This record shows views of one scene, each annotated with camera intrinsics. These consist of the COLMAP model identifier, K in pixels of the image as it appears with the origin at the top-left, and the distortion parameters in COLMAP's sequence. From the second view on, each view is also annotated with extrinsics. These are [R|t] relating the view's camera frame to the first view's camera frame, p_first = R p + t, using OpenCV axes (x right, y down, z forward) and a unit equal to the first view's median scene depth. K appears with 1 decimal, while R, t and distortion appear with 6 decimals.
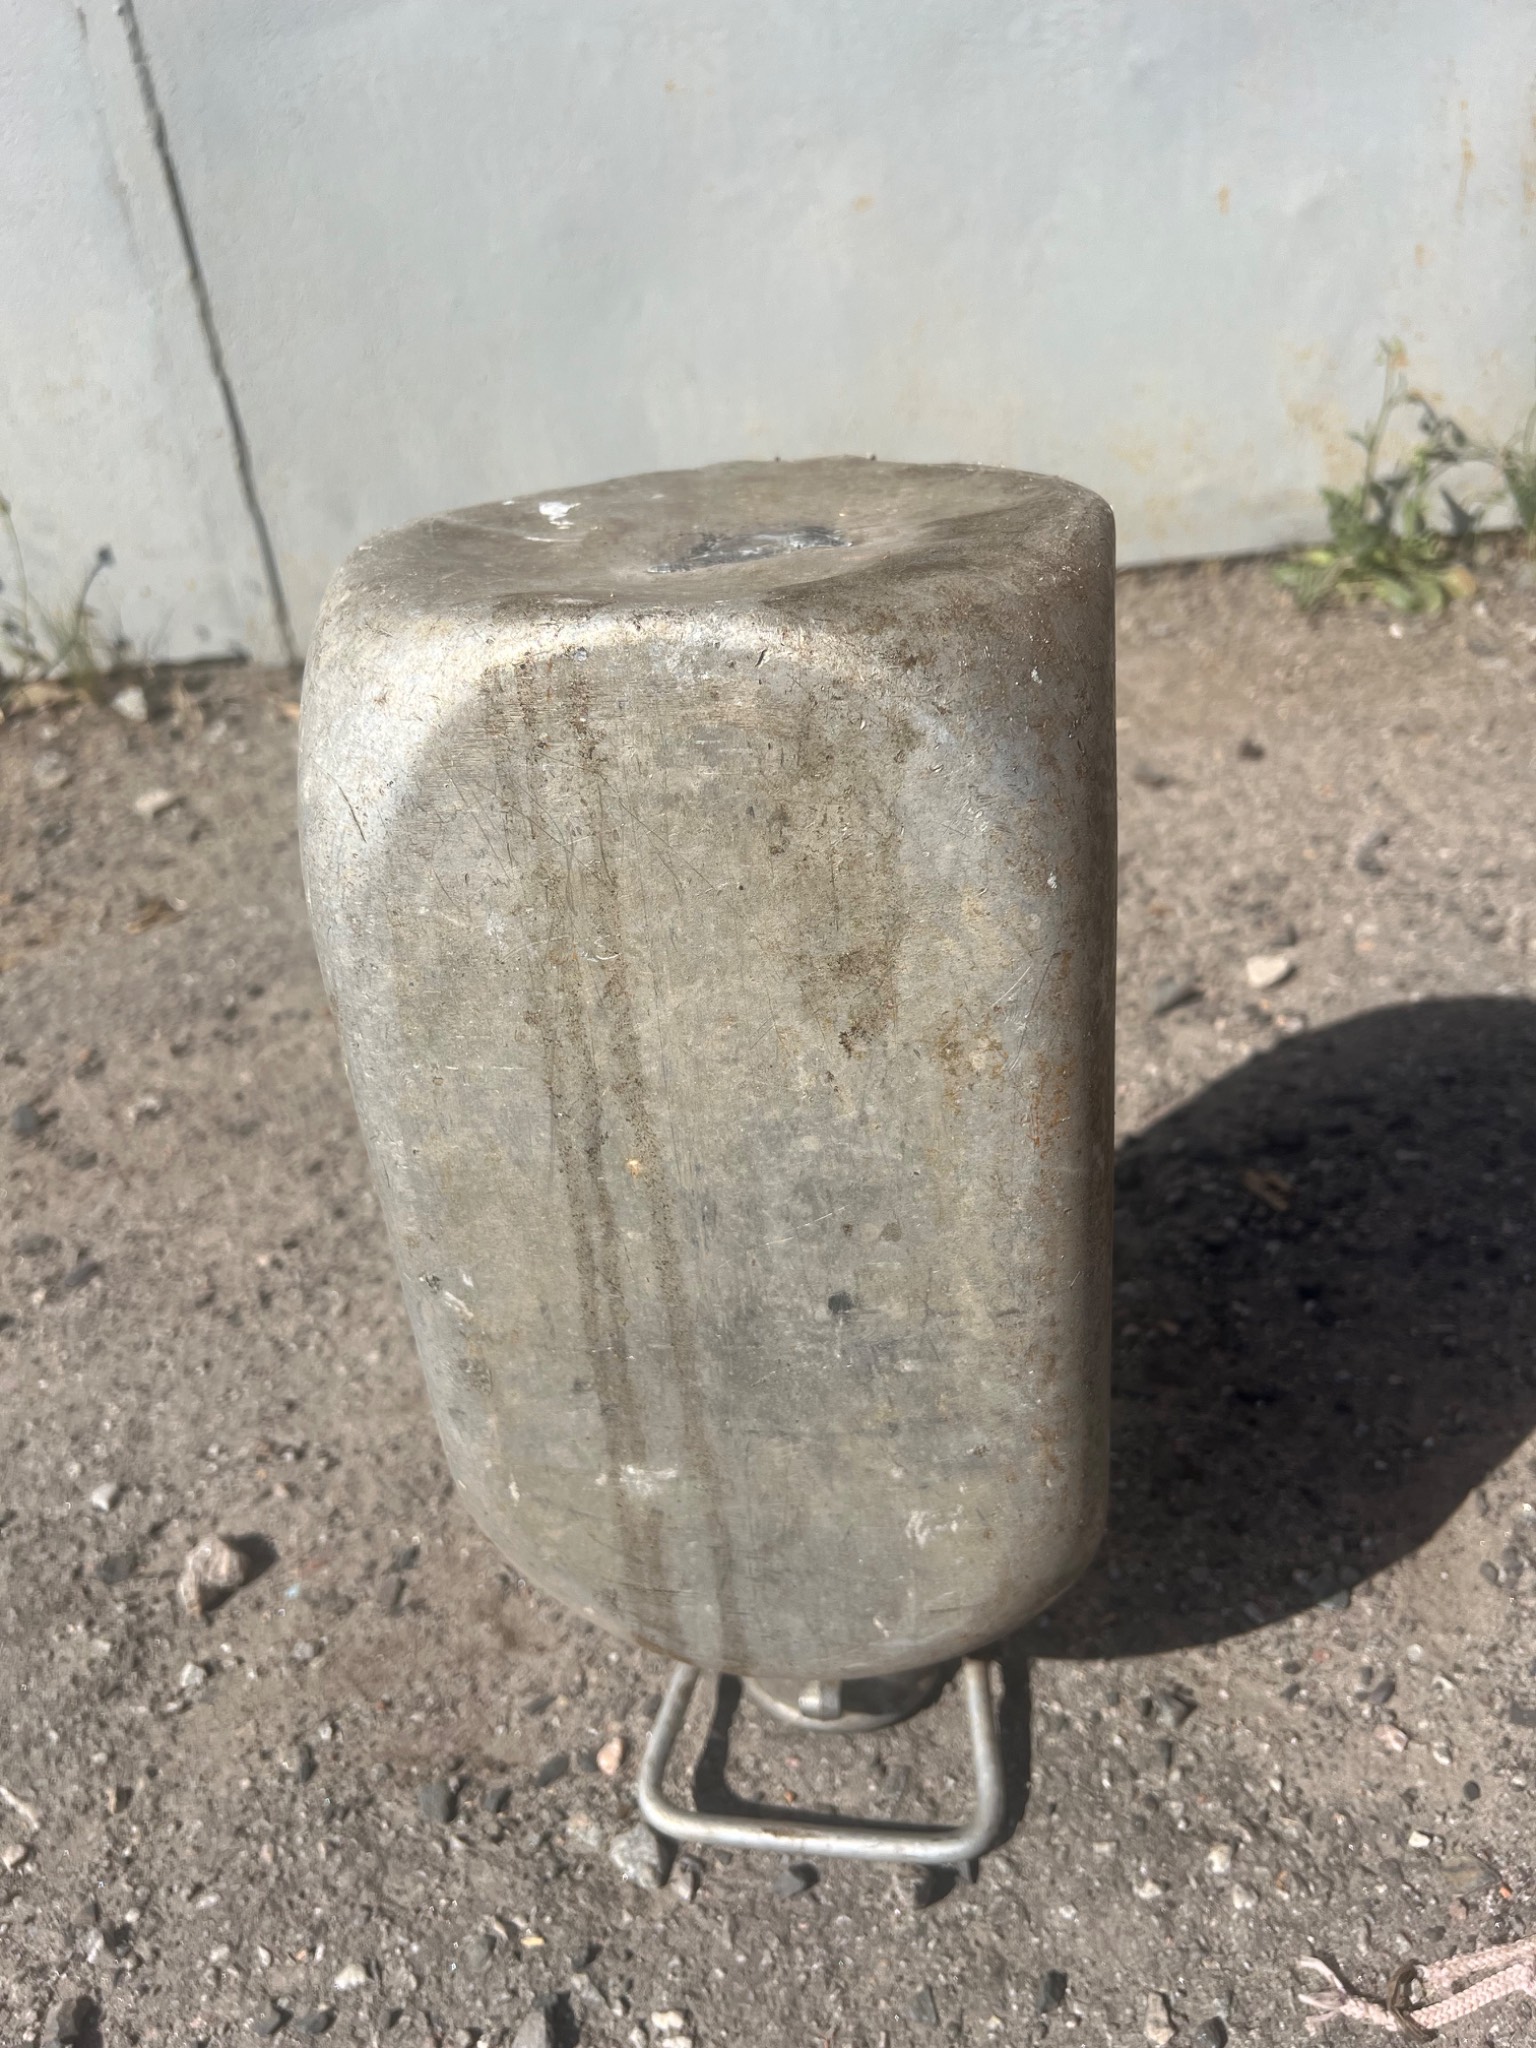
lens RADIAL K [[1554.2, 0, 759.2], [0, 1554.2, 1025.6], [0, 0, 1]] dist [-0.010470, -0.003526]
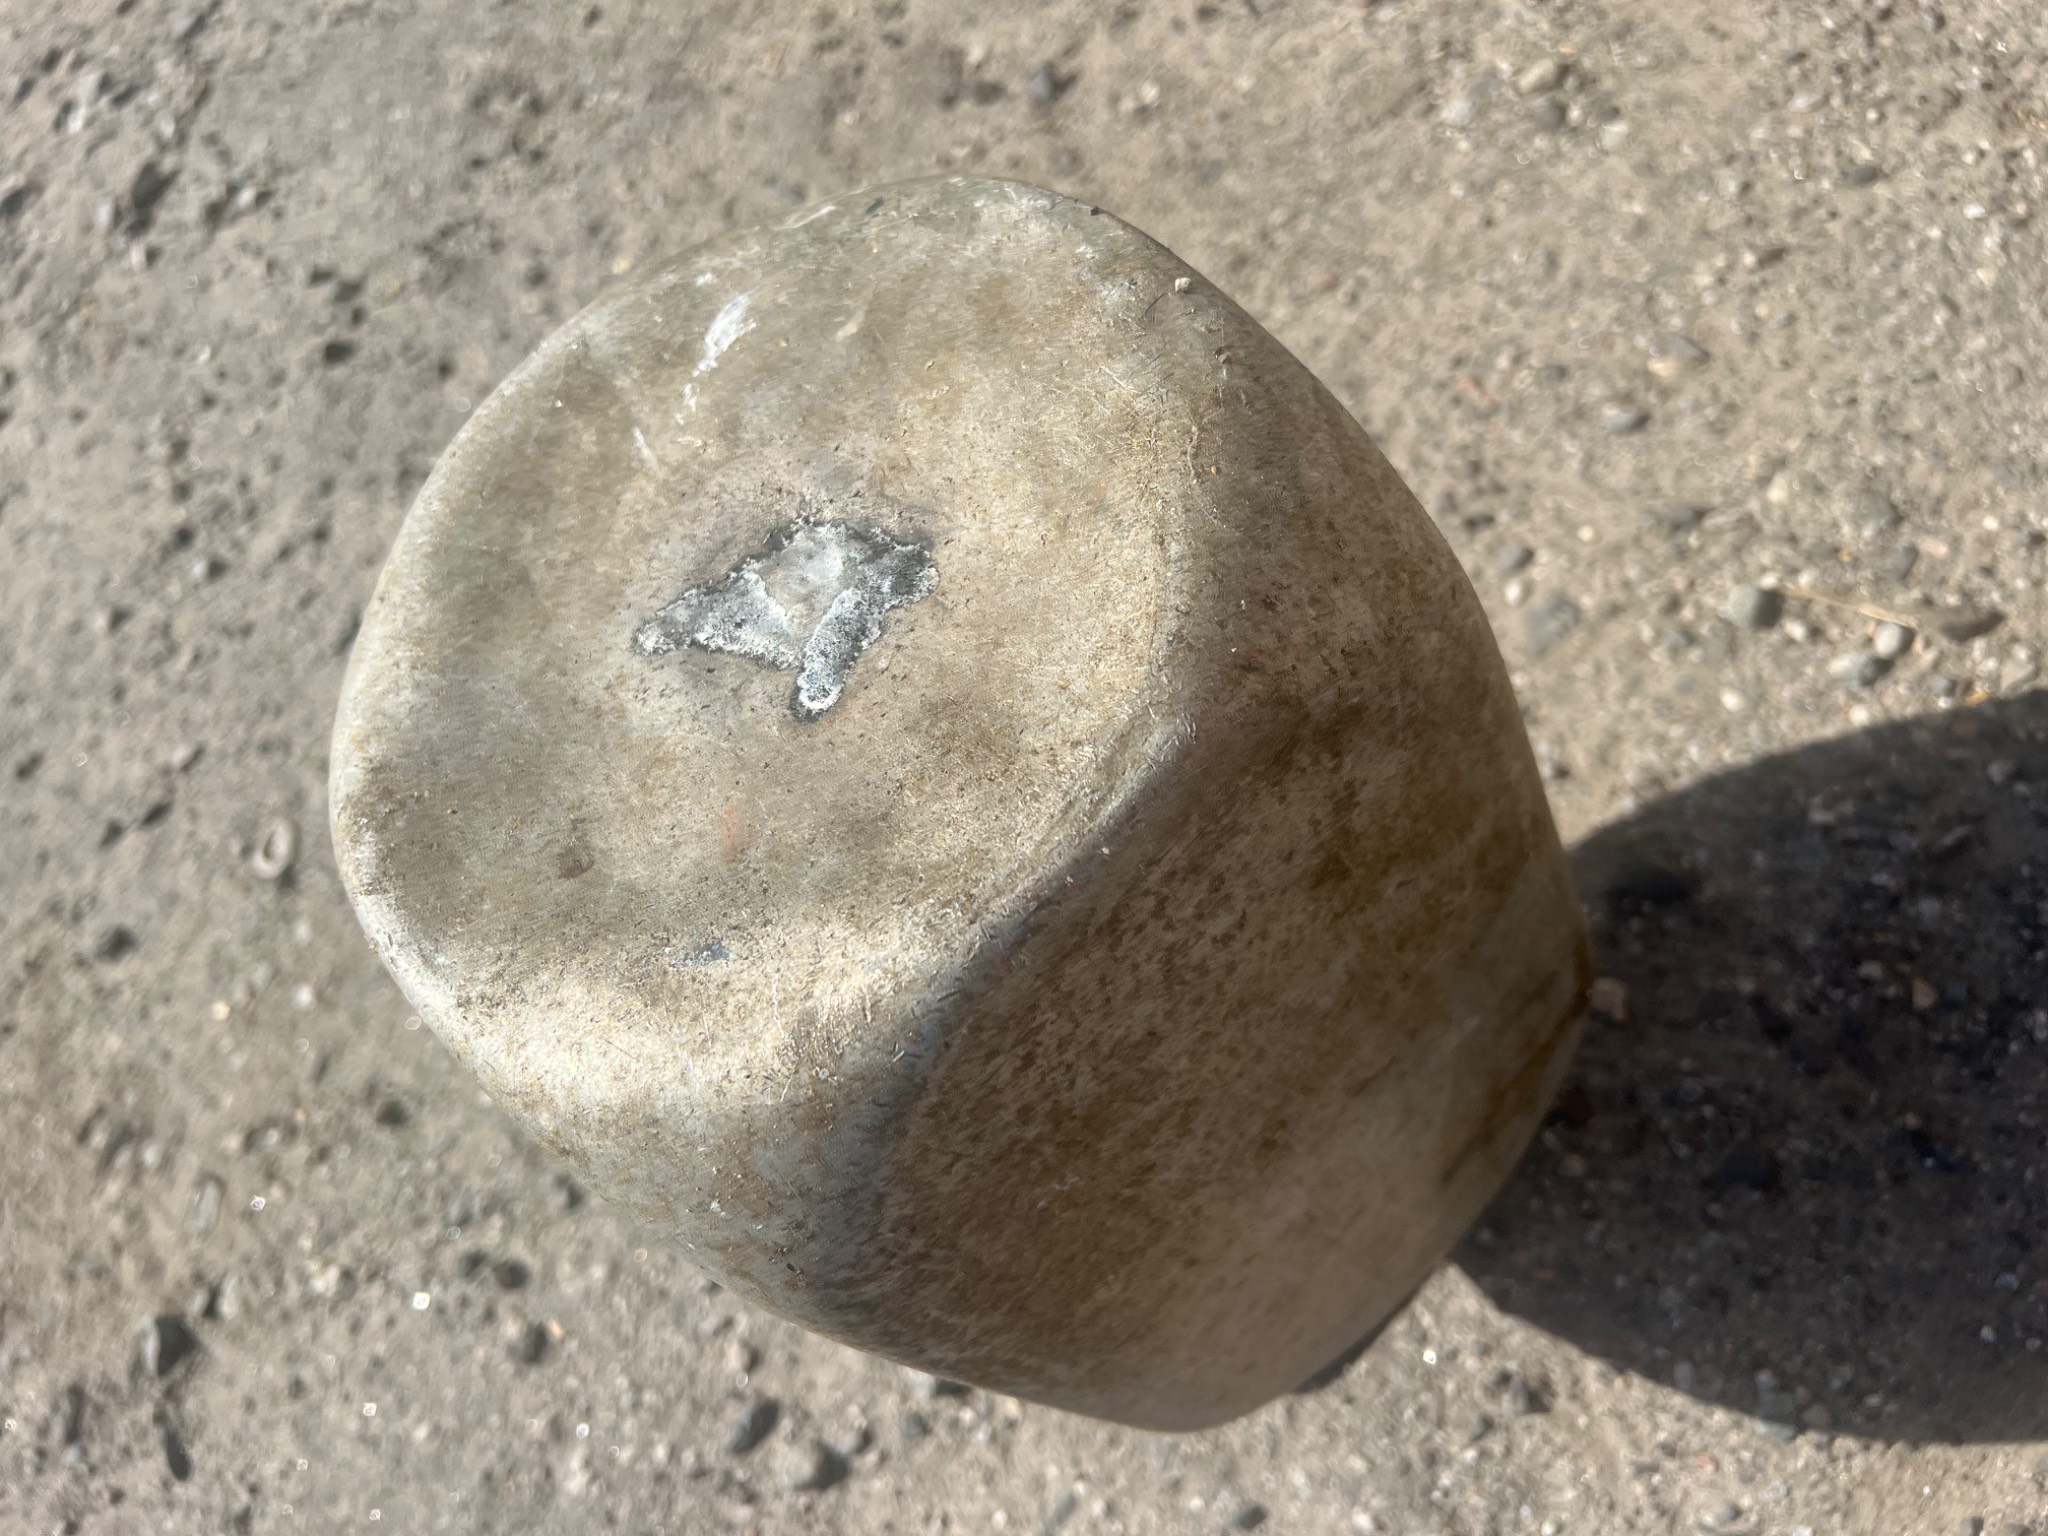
lens RADIAL K [[1554.2, 0, 1023.5], [0, 1554.2, 774.2], [0, 0, 1]] dist [-0.010470, -0.003526]
pose [[0.753232, 0.451172, -0.478629, 0.311041], [-0.010435, 0.735775, 0.677145, -0.499327], [0.657672, -0.505053, 0.558917, 0.429384]]
